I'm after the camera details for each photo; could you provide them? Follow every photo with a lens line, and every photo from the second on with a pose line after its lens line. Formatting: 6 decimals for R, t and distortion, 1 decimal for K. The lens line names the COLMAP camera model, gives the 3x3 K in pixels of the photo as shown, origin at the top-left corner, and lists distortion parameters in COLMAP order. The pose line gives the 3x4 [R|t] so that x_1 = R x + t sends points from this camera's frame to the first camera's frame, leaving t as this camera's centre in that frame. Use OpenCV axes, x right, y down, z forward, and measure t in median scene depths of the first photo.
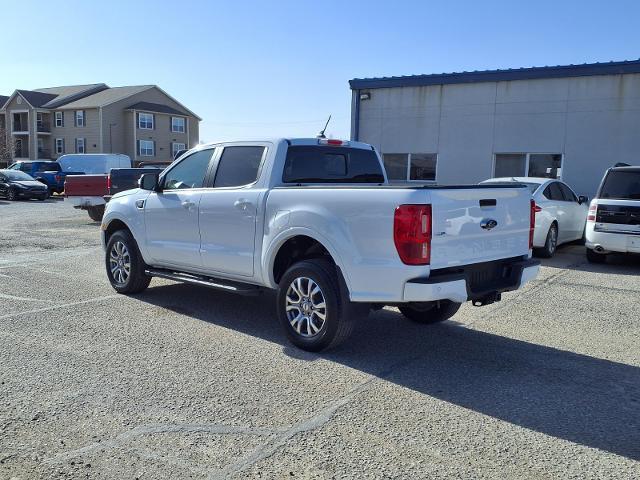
lens RADIAL K [[627.3, 0, 320.0], [0, 627.3, 240.0], [0, 0, 1]] dist [0.097224, -0.242589]
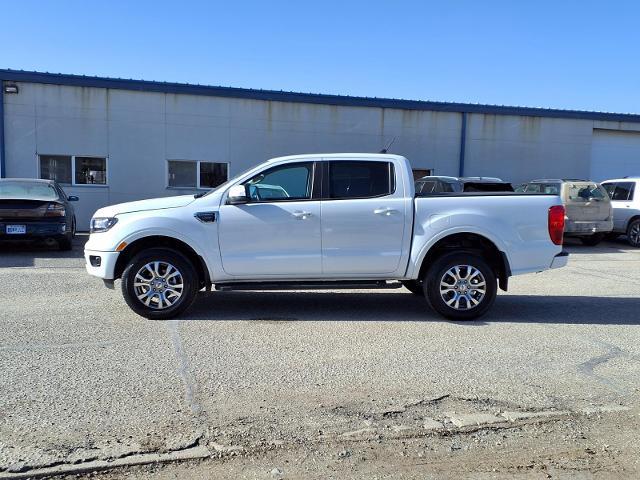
lens RADIAL K [[627.3, 0, 320.0], [0, 627.3, 240.0], [0, 0, 1]] dist [0.097224, -0.242589]
pose [[0.629573, -0.070157, 0.773768, -0.407786], [0.071323, 0.996928, 0.032359, -0.018672], [-0.773661, 0.034815, 0.632643, 0.132397]]
